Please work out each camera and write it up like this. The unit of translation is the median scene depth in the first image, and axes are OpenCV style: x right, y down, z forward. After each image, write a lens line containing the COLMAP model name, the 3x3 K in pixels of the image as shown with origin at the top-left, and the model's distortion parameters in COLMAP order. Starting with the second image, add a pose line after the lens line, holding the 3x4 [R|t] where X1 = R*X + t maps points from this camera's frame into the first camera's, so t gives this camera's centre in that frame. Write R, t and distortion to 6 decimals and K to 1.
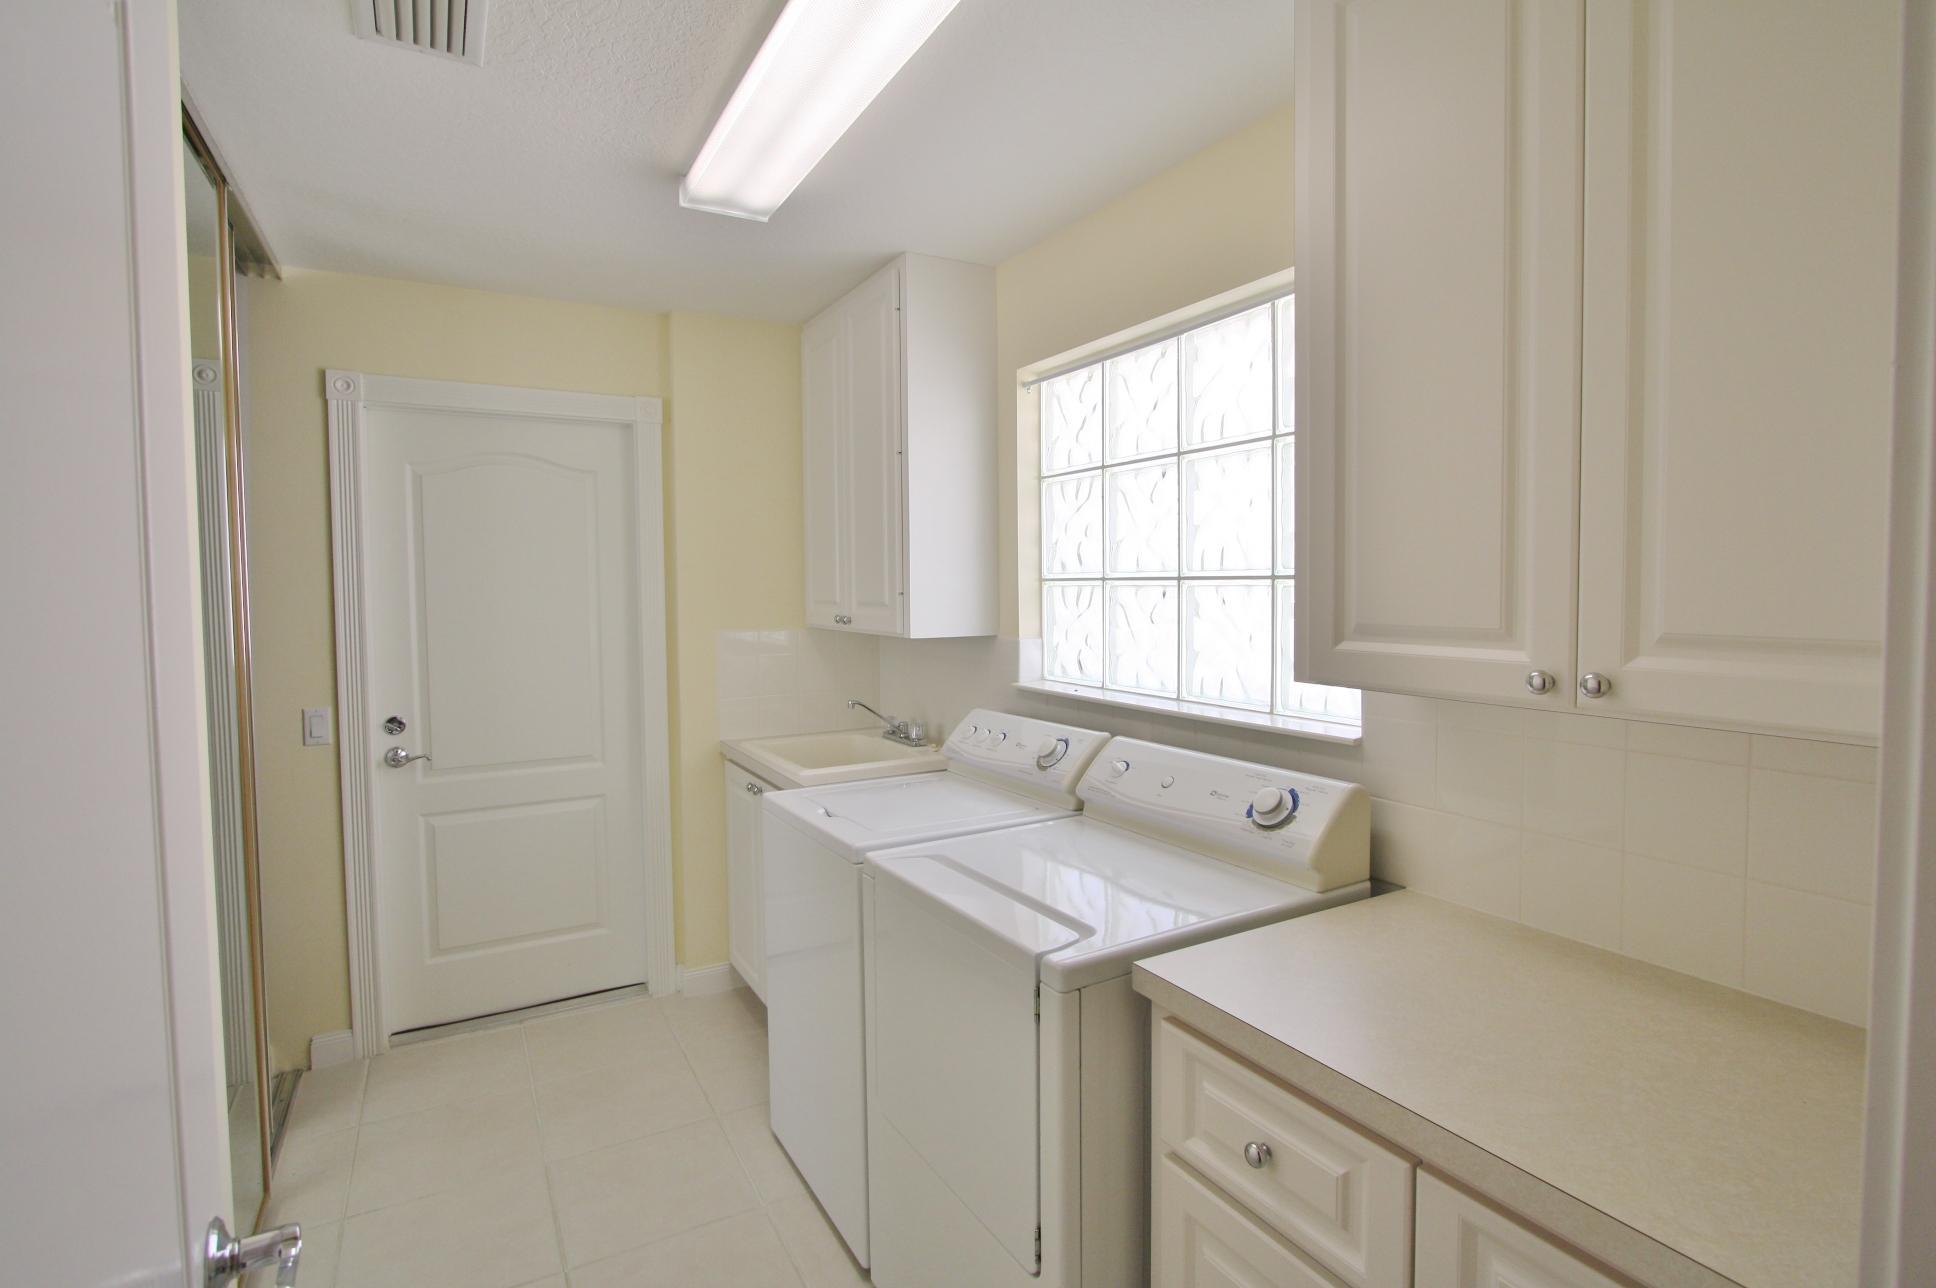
lens RADIAL K [[960.2, 0, 969.4], [0, 960.2, 639.0], [0, 0, 1]] dist [-0.000801, -0.000049]
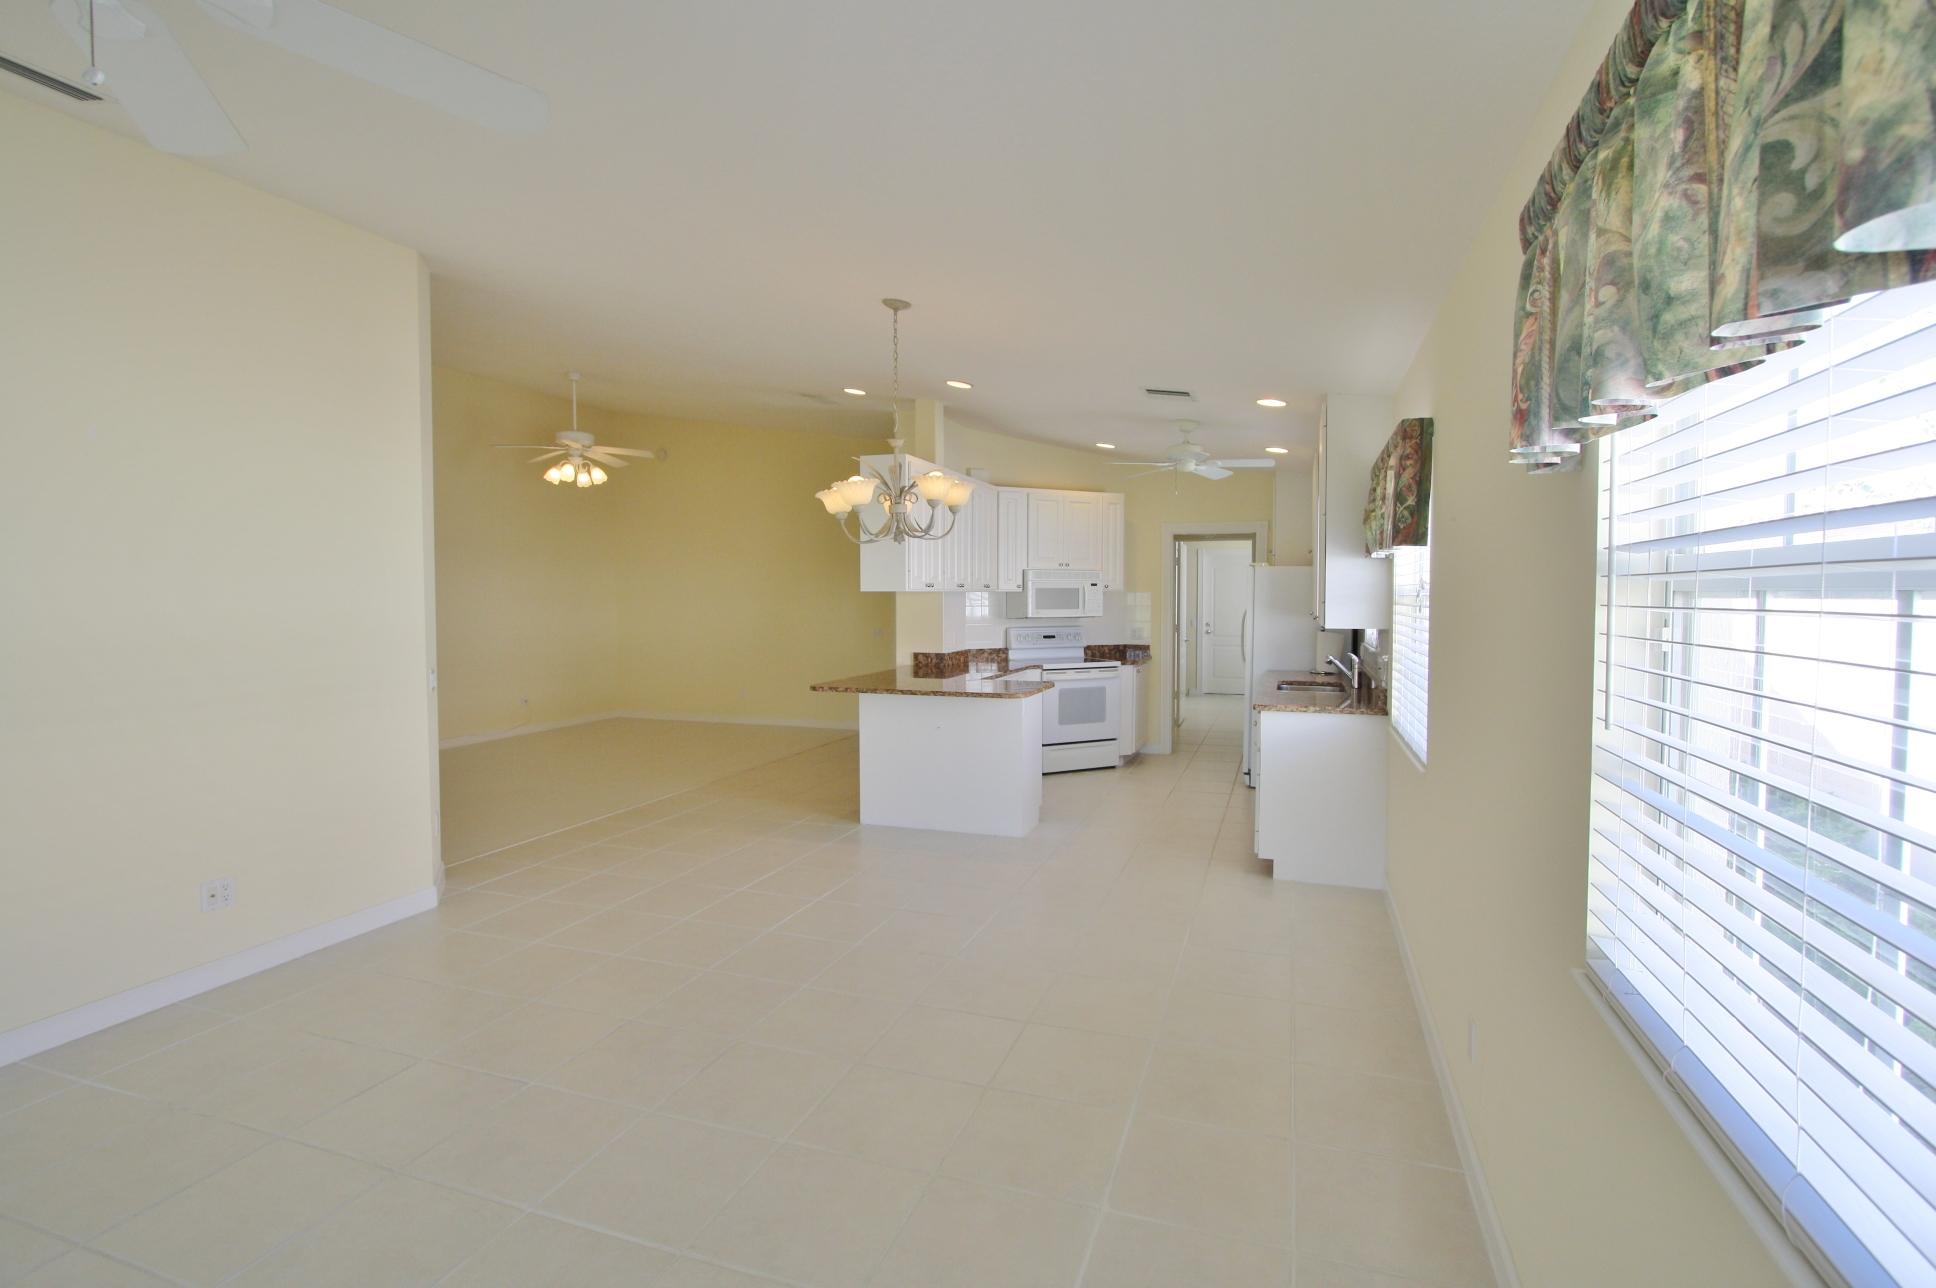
lens RADIAL K [[901.5, 0, 971.2], [0, 901.5, 642.7], [0, 0, 1]] dist [-0.018614, 0.003678]
pose [[0.671611, 0.049004, -0.739282, 1.914359], [-0.044259, 0.998682, 0.025991, 0.114158], [0.739581, 0.015264, 0.672895, -2.863972]]
